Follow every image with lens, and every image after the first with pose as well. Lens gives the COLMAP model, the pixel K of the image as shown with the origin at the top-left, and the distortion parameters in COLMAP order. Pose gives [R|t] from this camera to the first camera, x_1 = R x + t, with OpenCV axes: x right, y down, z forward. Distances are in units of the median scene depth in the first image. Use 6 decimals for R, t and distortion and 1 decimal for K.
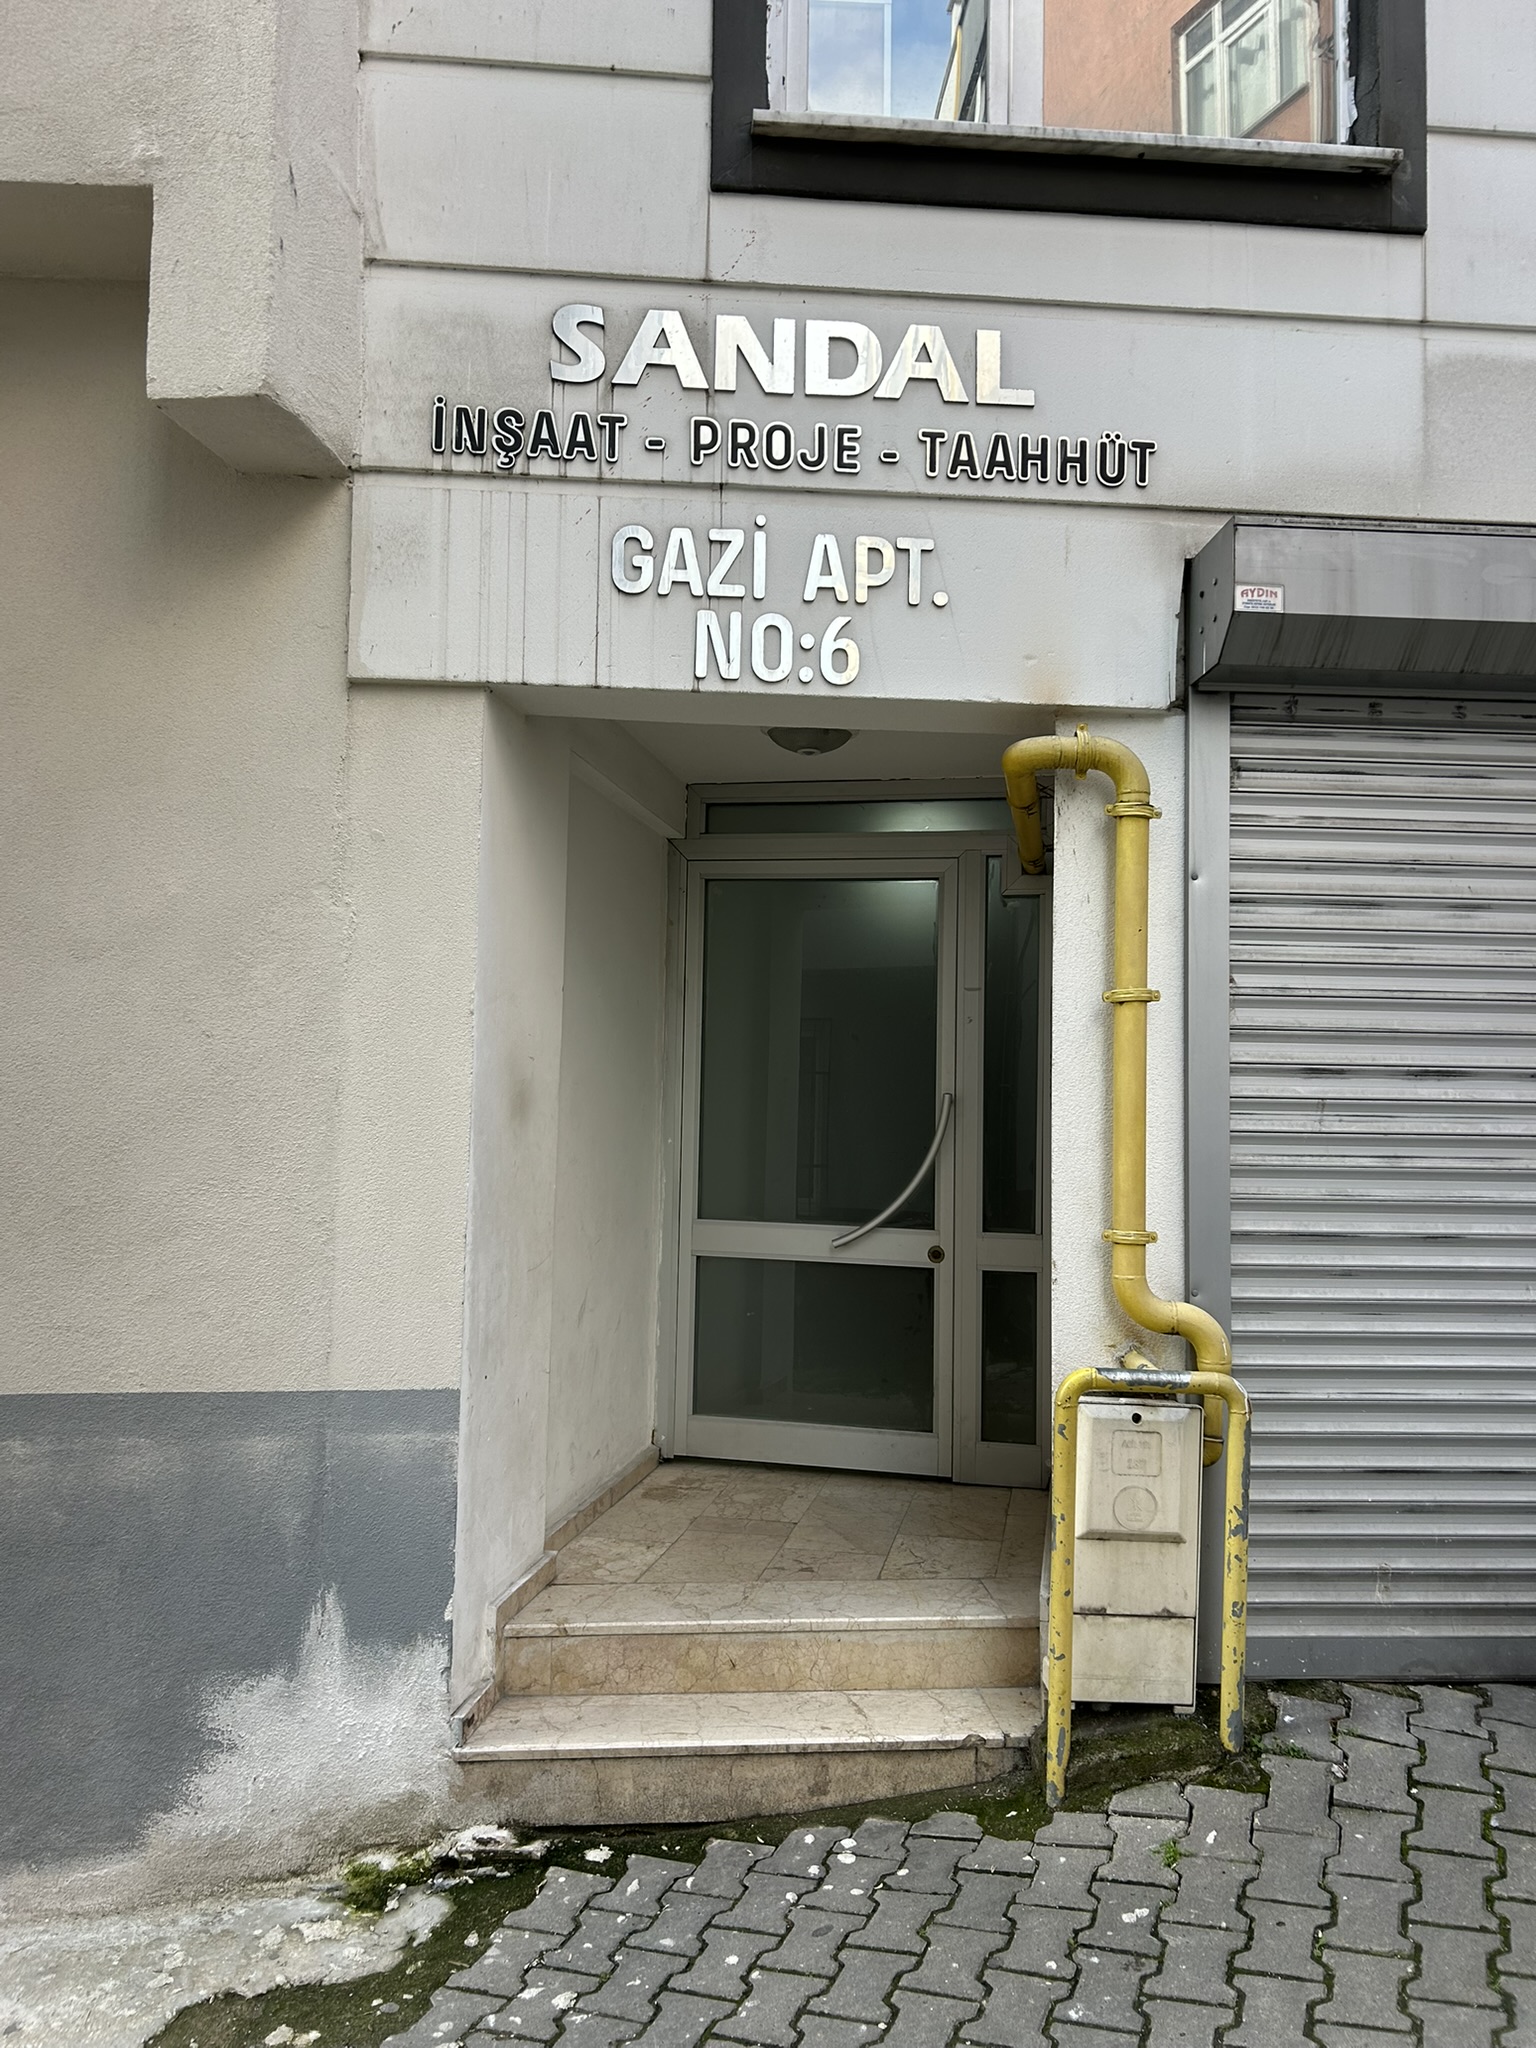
lens RADIAL K [[1535.4, 0, 762.7], [0, 1535.4, 1031.3], [0, 0, 1]] dist [0.035946, -0.037980]
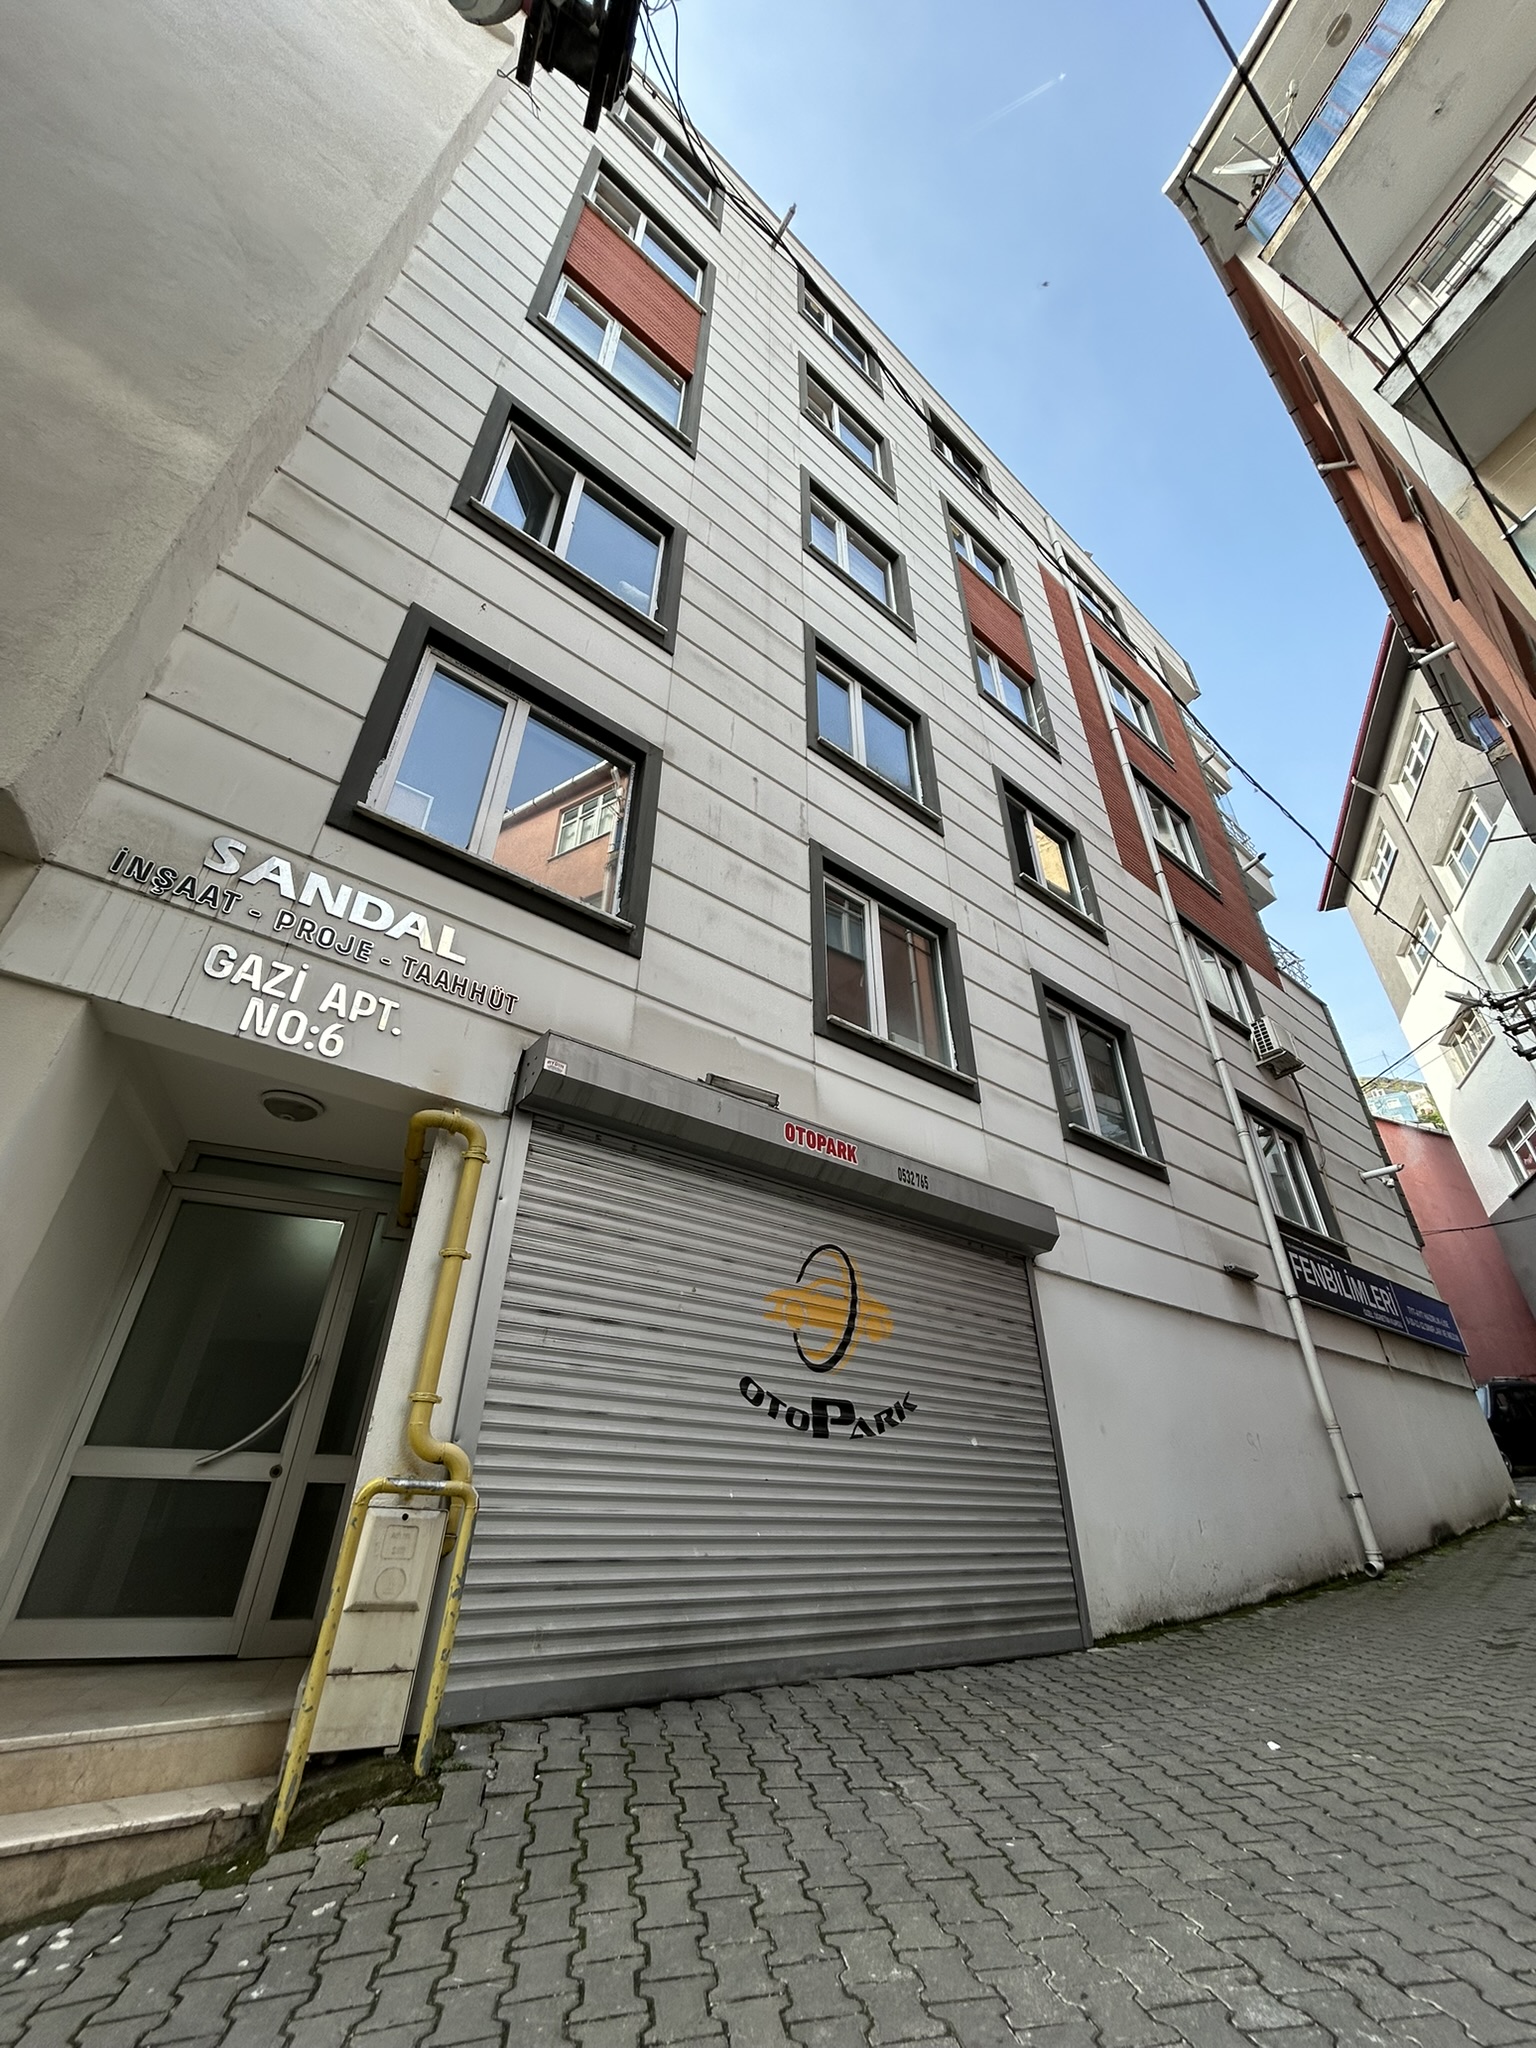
lens RADIAL K [[822.4, 0, 756.3], [0, 822.4, 1024.9], [0, 0, 1]] dist [-0.002229, 0.001017]
pose [[0.832071, 0.284907, 0.475906, -0.000925], [-0.032034, 0.881250, -0.471563, 0.181542], [-0.553744, 0.377128, 0.742389, -0.009207]]
